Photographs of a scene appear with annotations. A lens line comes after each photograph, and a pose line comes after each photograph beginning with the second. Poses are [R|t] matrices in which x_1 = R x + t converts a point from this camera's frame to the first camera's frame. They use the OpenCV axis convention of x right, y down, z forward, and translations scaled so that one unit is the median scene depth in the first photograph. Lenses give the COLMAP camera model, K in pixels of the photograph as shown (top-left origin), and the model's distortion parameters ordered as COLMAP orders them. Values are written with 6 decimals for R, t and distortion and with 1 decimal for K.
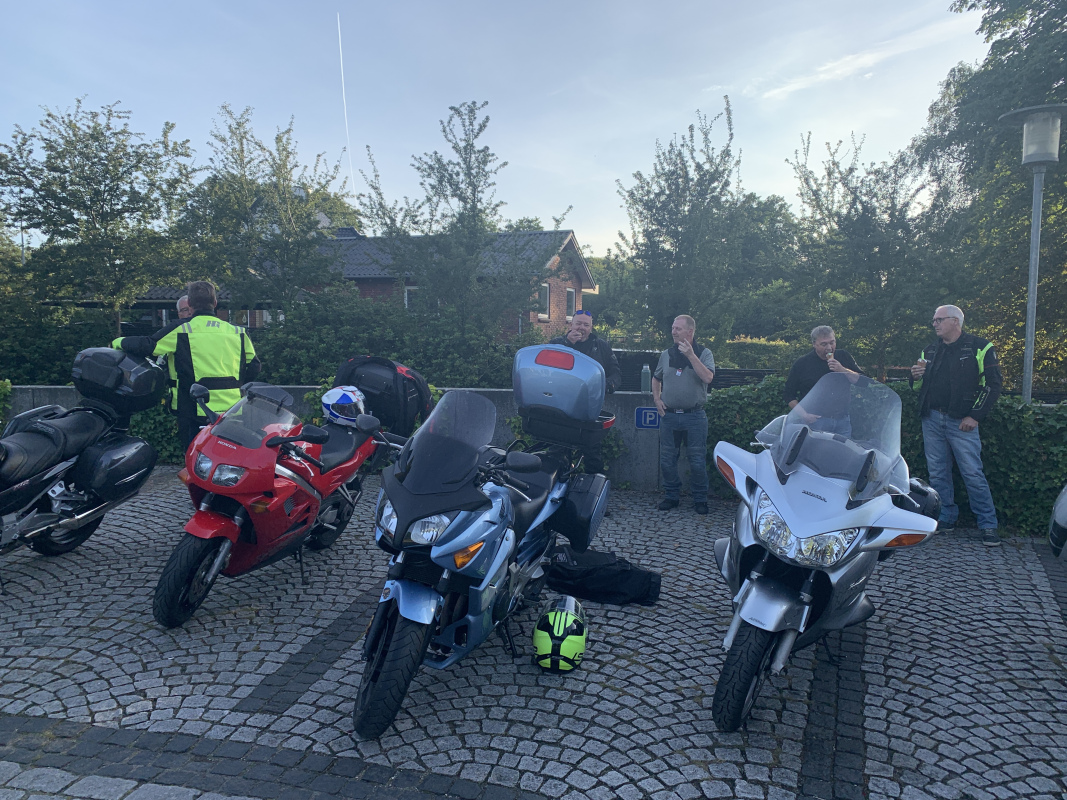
lens RADIAL K [[810.4, 0, 538.0], [0, 810.4, 404.1], [0, 0, 1]] dist [0.035101, -0.033789]
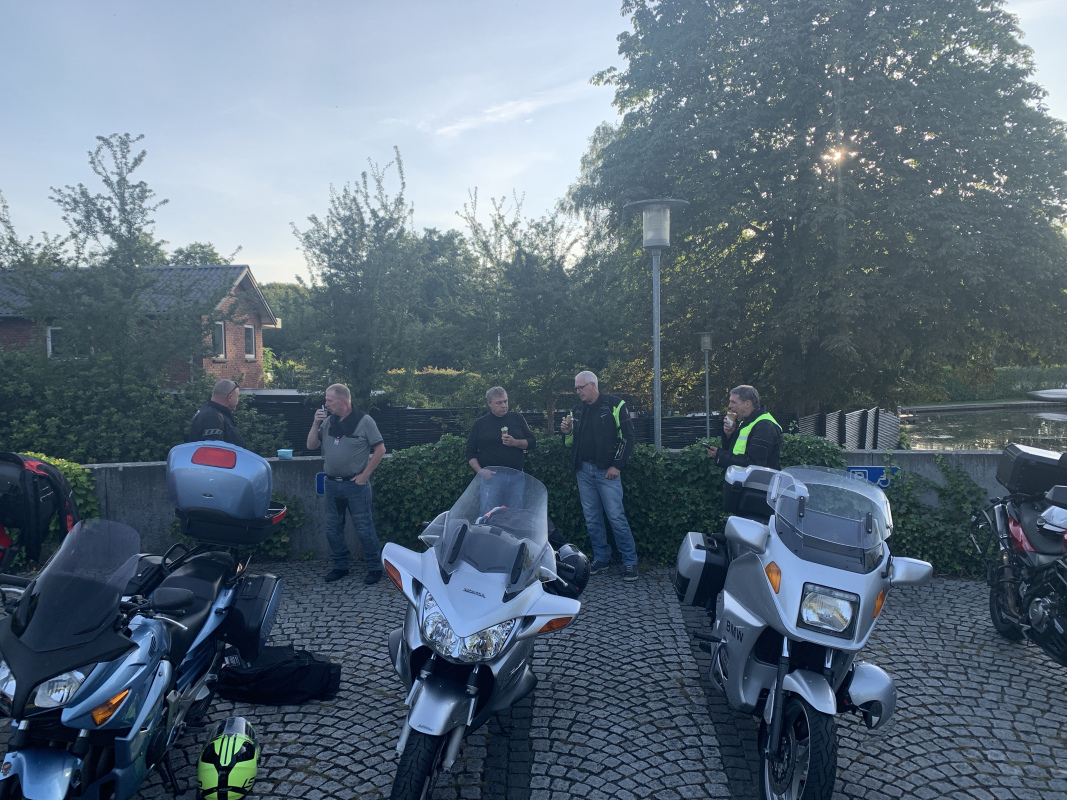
lens RADIAL K [[810.4, 0, 527.1], [0, 810.4, 397.1], [0, 0, 1]] dist [0.035101, -0.033789]
pose [[0.934550, -0.039354, 0.353648, 0.019809], [0.053569, 0.998099, -0.030492, -0.053633], [-0.351776, 0.047440, 0.934881, -0.013469]]
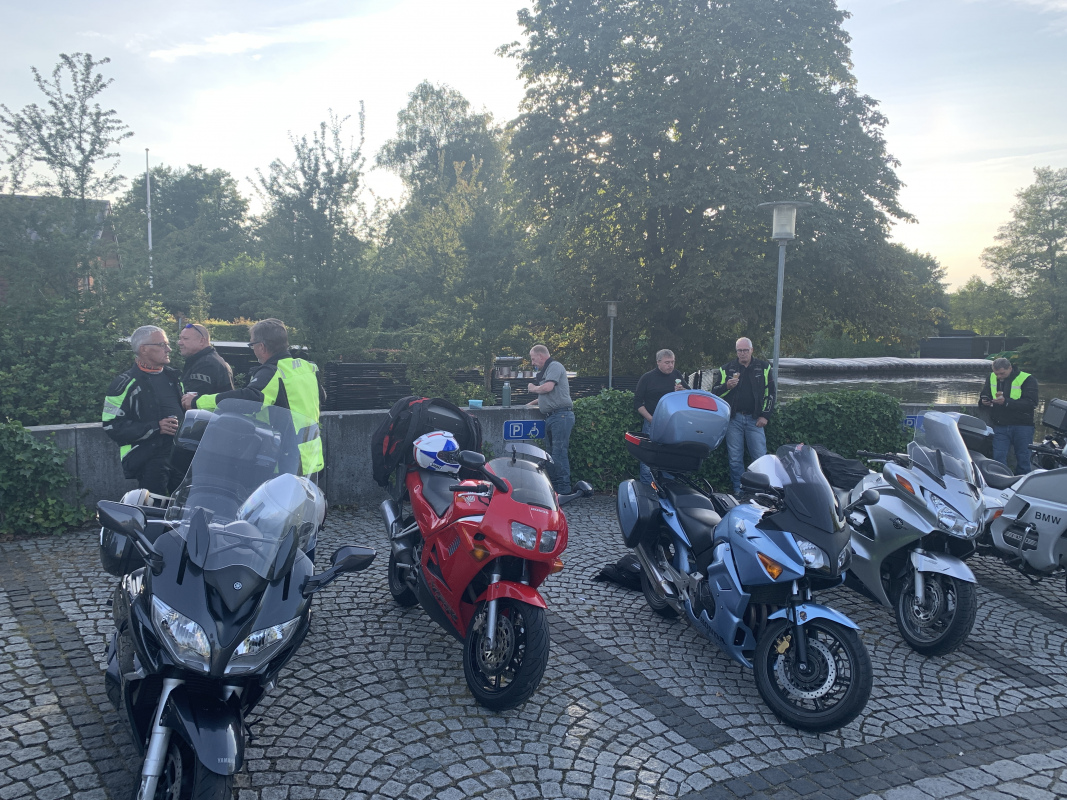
lens RADIAL K [[810.4, 0, 532.2], [0, 810.4, 388.4], [0, 0, 1]] dist [0.035101, -0.033789]
pose [[0.779738, -0.042436, 0.624666, -0.638982], [0.035694, 0.999091, 0.023316, -0.077694], [-0.625088, 0.004117, 0.780544, 0.153507]]
